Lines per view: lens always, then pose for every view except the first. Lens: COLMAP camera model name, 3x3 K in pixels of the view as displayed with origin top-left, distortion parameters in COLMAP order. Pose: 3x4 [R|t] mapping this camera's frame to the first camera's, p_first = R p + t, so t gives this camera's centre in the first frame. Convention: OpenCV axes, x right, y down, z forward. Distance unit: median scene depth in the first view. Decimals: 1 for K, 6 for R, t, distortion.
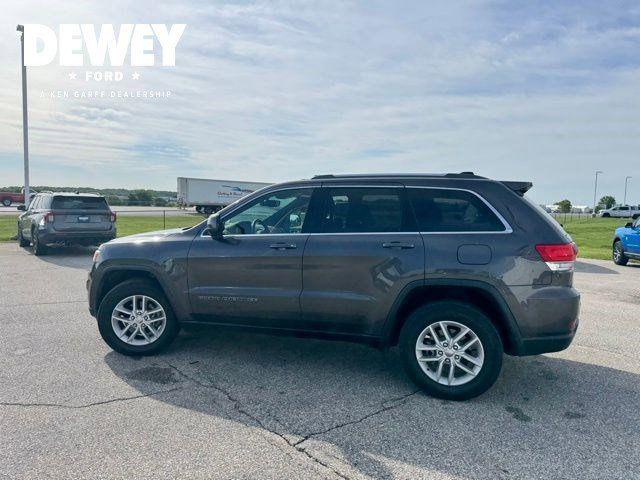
lens RADIAL K [[445.8, 0, 314.9], [0, 445.8, 241.6], [0, 0, 1]] dist [0.047858, -0.061828]
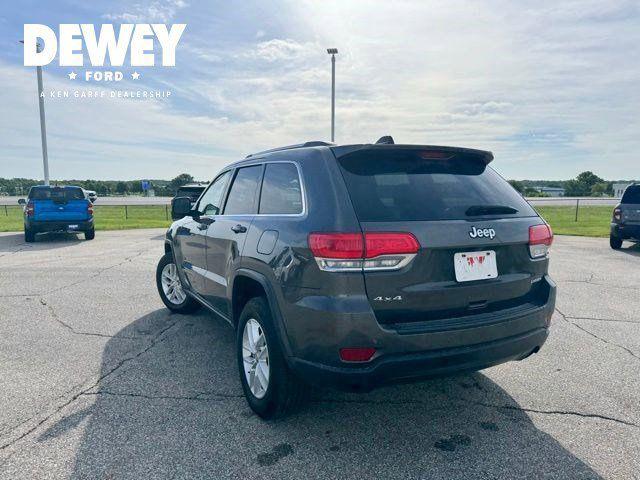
lens RADIAL K [[445.8, 0, 318.8], [0, 445.8, 240.0], [0, 0, 1]] dist [0.047858, -0.061828]
pose [[0.716786, 0.051040, -0.695422, 0.911175], [-0.039459, 0.998688, 0.032628, -0.005026], [0.696176, 0.004054, 0.717860, 0.455021]]
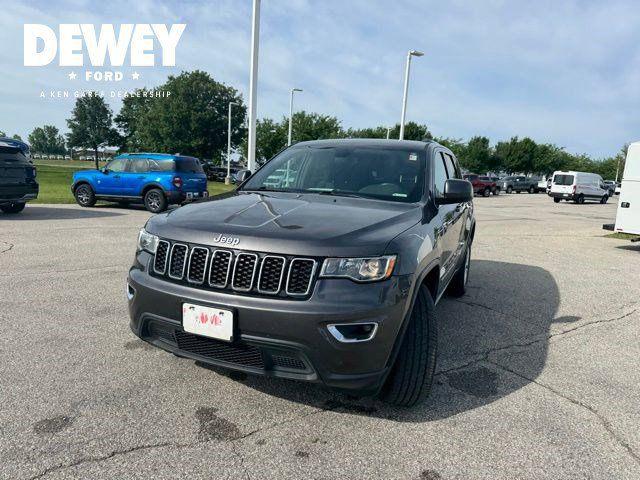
lens RADIAL K [[445.8, 0, 320.0], [0, 445.8, 242.0], [0, 0, 1]] dist [0.047858, -0.061828]
pose [[0.105429, -0.164445, 0.980736, -1.235079], [0.024429, 0.986363, 0.162762, -0.099591], [-0.994127, 0.006798, 0.108008, 1.279335]]
